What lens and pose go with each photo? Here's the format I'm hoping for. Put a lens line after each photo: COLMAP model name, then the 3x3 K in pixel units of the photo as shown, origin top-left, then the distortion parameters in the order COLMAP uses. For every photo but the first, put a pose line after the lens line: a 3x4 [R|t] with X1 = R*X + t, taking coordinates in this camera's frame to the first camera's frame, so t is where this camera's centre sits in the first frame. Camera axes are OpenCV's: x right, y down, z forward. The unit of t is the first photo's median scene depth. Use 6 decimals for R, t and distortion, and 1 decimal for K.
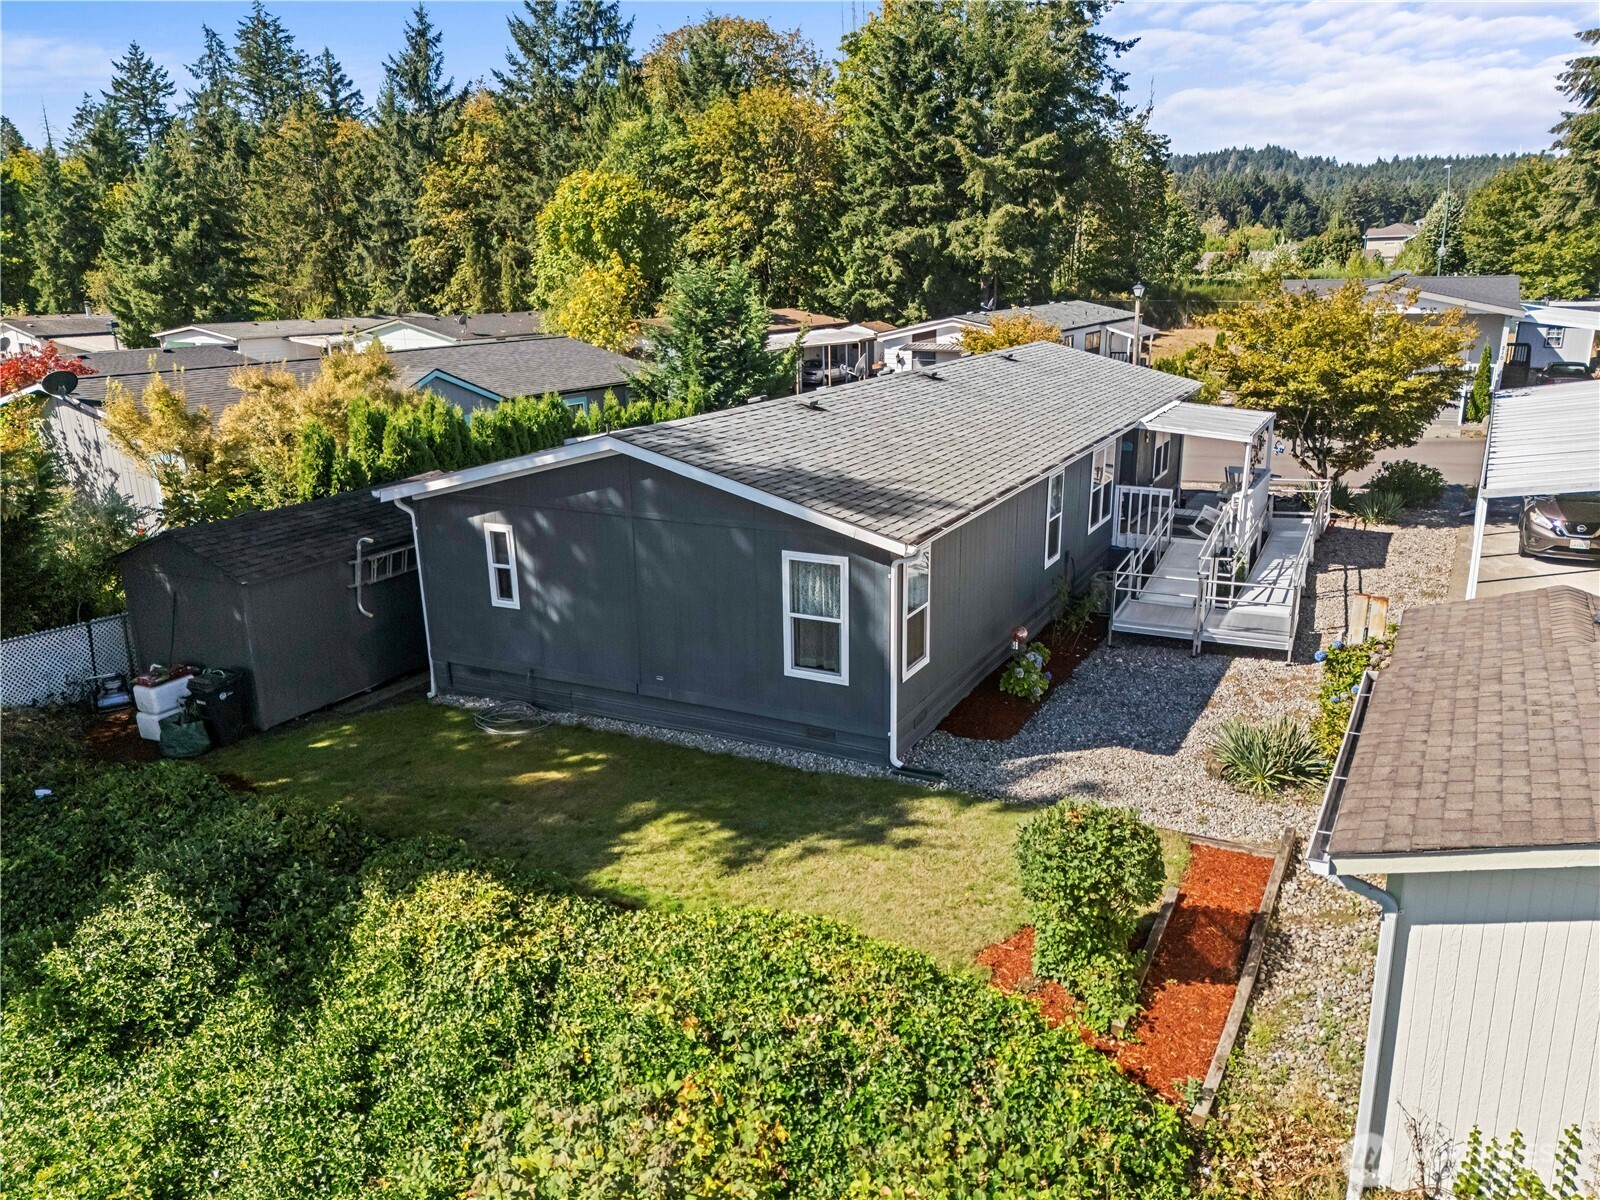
lens RADIAL K [[1190.9, 0, 800.0], [0, 1190.9, 600.0], [0, 0, 1]] dist [0.023131, -0.003552]
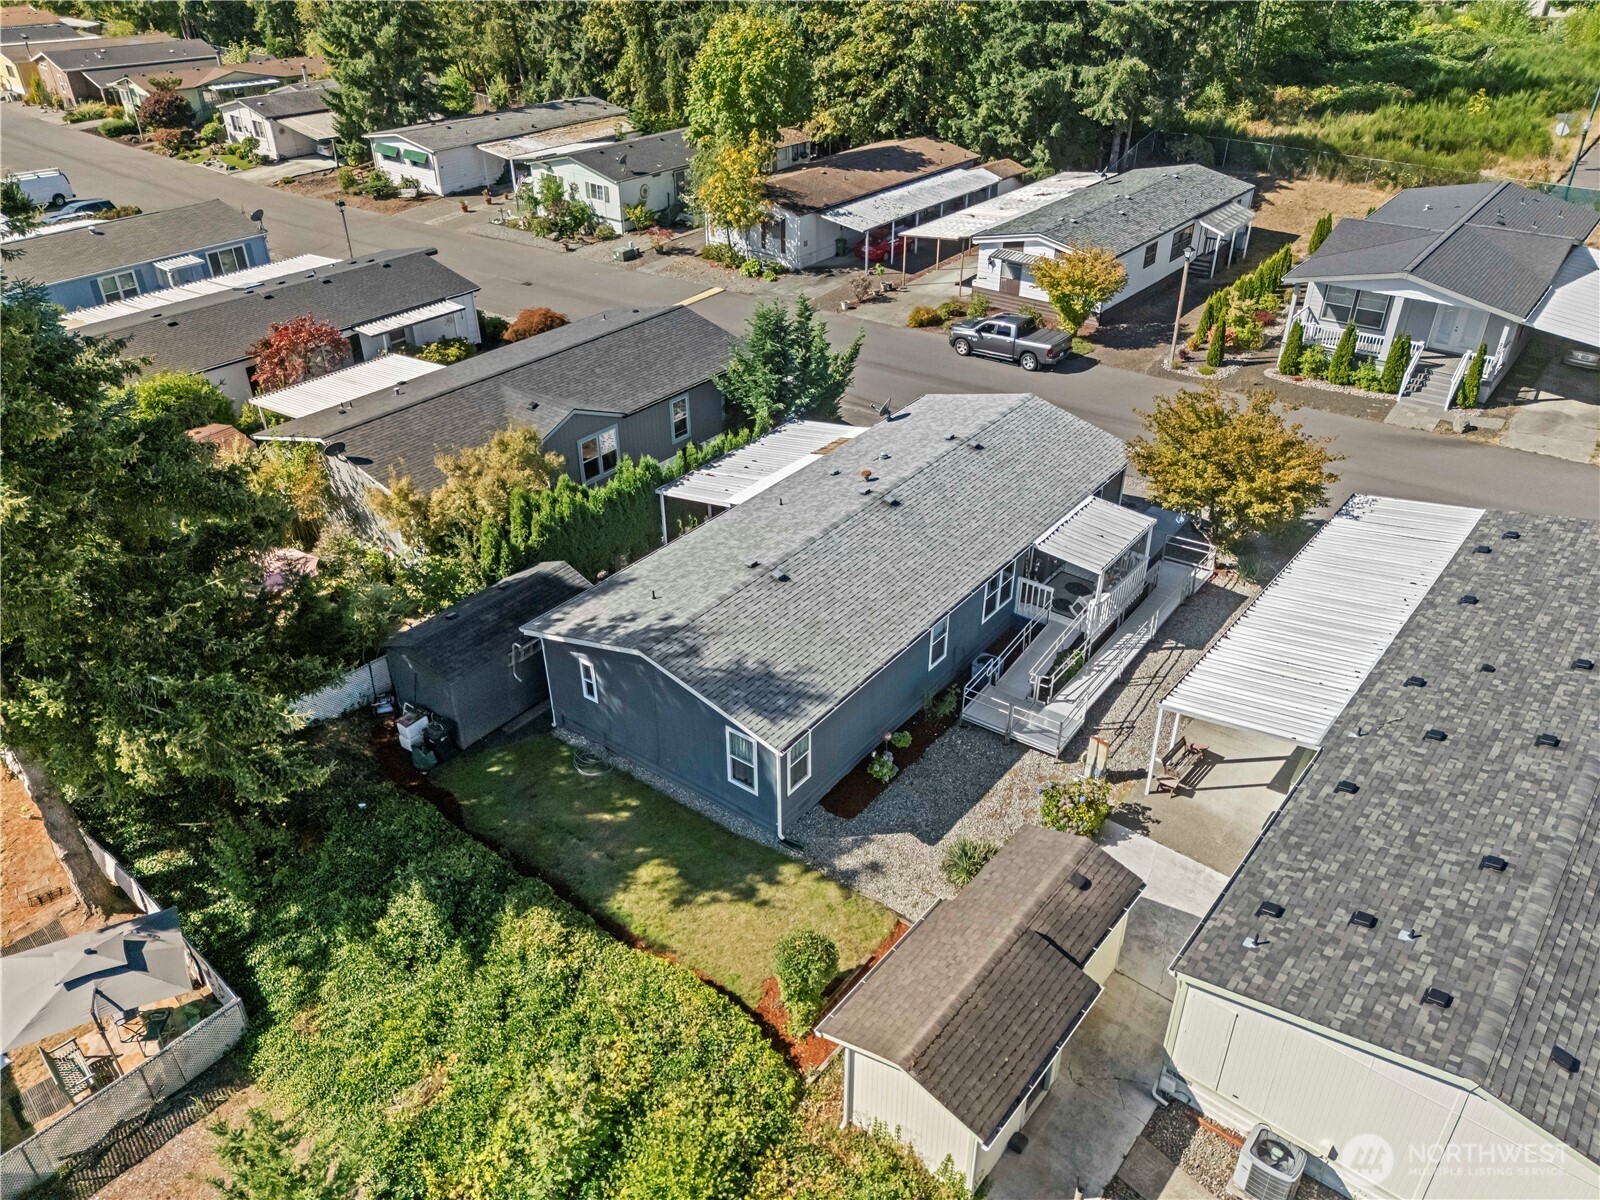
lens RADIAL K [[1197.2, 0, 794.8], [0, 1197.2, 586.0], [0, 0, 1]] dist [0.038549, -0.001911]
pose [[0.985419, 0.097104, -0.139714, 0.289122], [-0.055223, 0.959226, 0.277192, -0.676230], [0.160934, -0.265435, 0.950602, -0.612102]]
